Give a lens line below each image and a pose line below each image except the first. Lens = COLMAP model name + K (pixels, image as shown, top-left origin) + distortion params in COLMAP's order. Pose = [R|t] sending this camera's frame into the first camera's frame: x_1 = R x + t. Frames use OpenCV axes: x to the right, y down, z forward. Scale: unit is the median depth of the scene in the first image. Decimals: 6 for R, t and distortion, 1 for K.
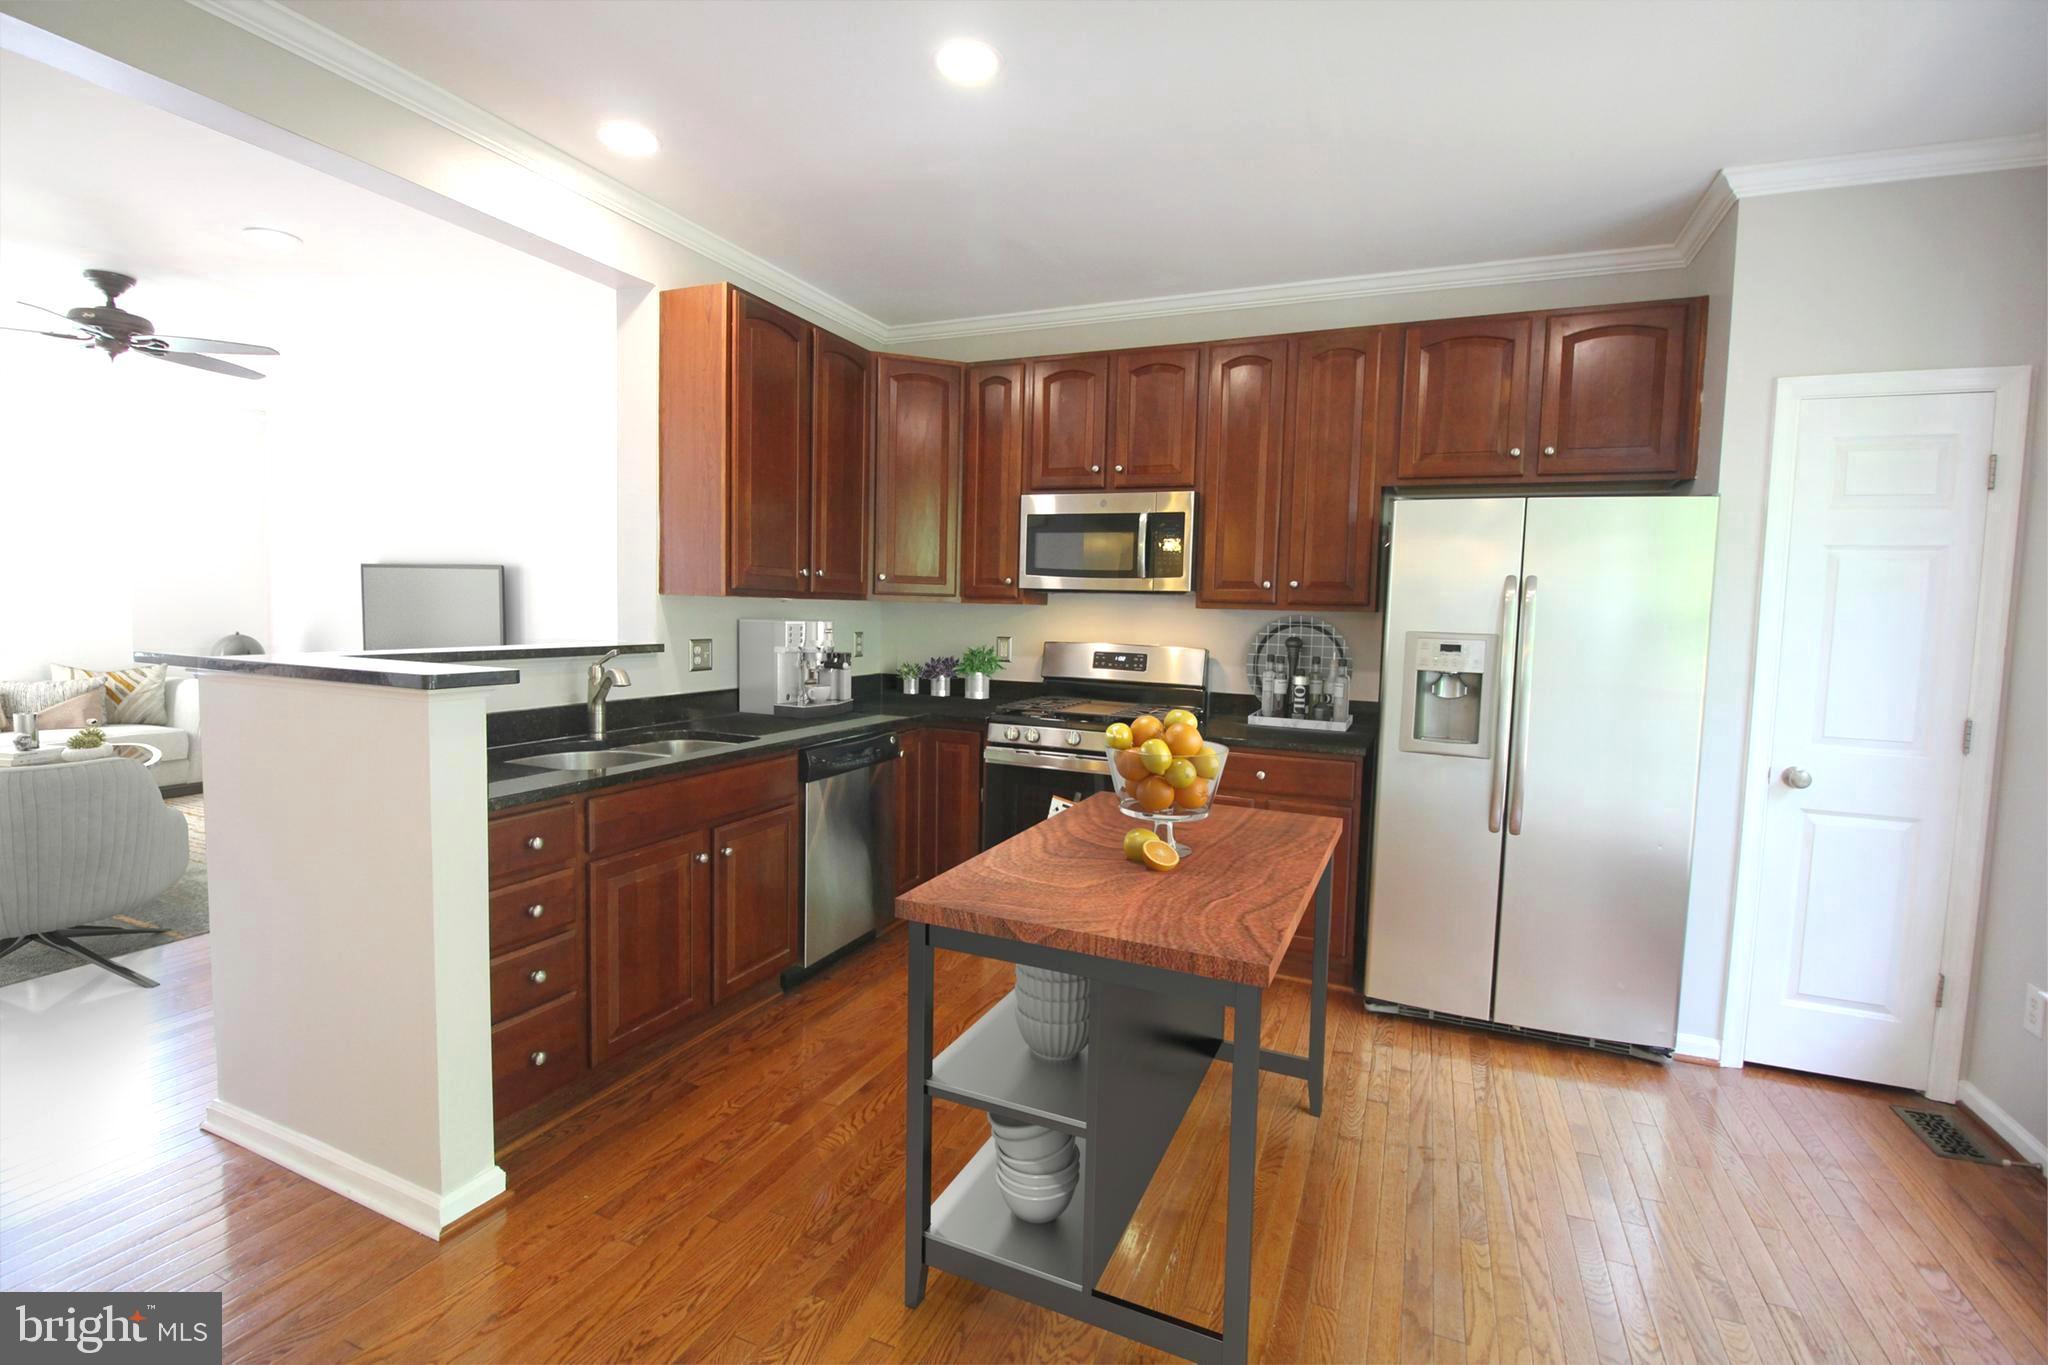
lens RADIAL K [[947.2, 0, 1014.9], [0, 947.2, 675.7], [0, 0, 1]] dist [0.001394, -0.013925]
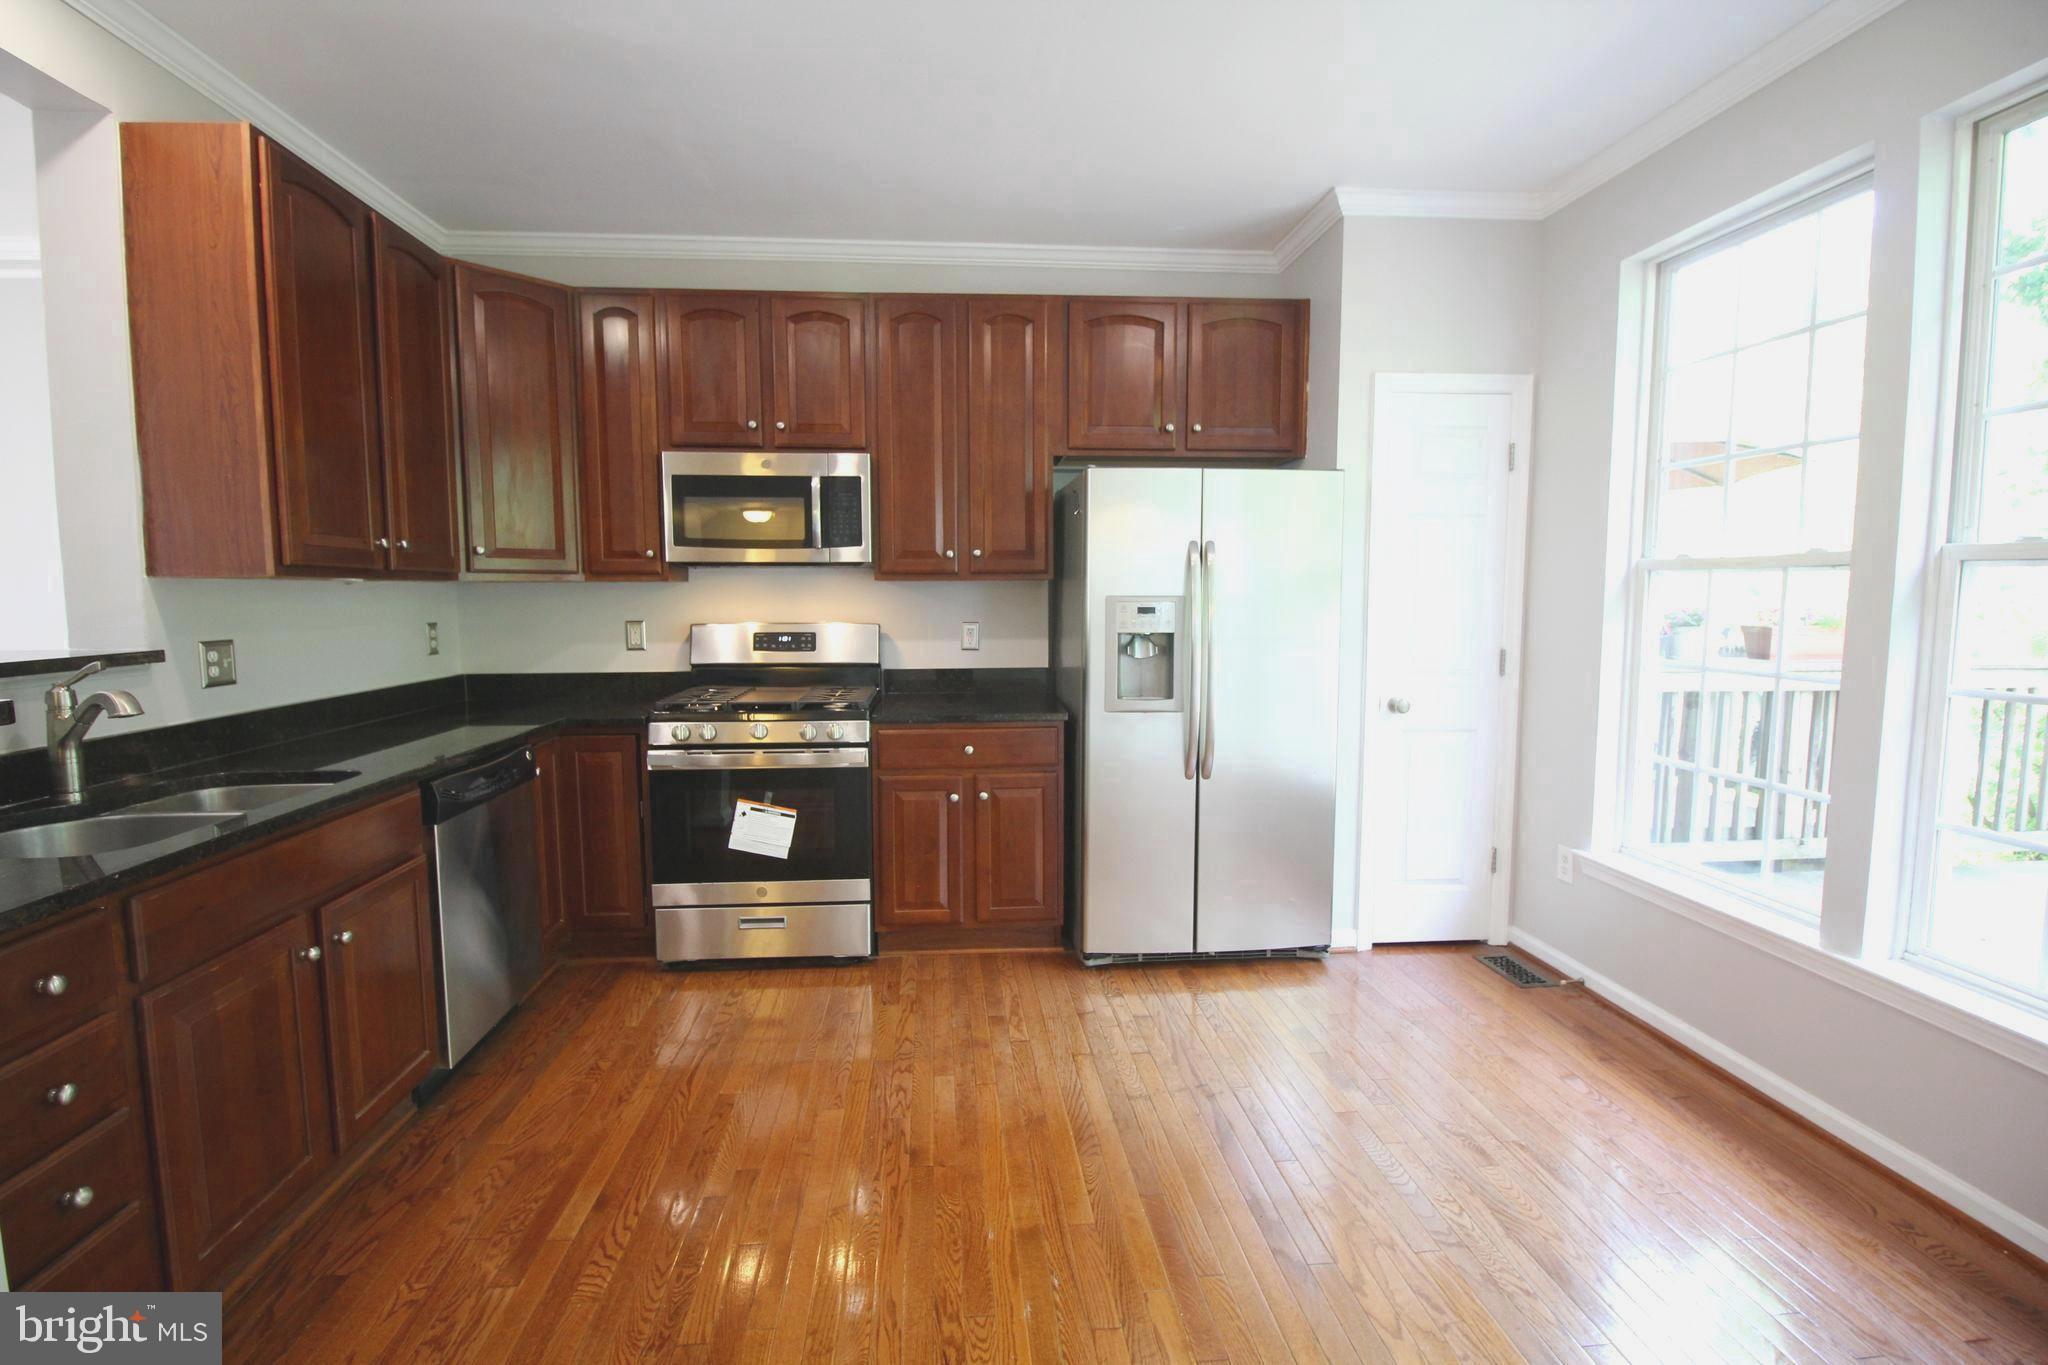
lens RADIAL K [[947.2, 0, 1014.9], [0, 947.2, 675.7], [0, 0, 1]] dist [0.001394, -0.013925]
pose [[0.881449, -0.069718, 0.467106, -0.158377], [0.059685, 0.997558, 0.036262, -0.003476], [-0.468494, -0.004084, 0.883457, 0.130945]]
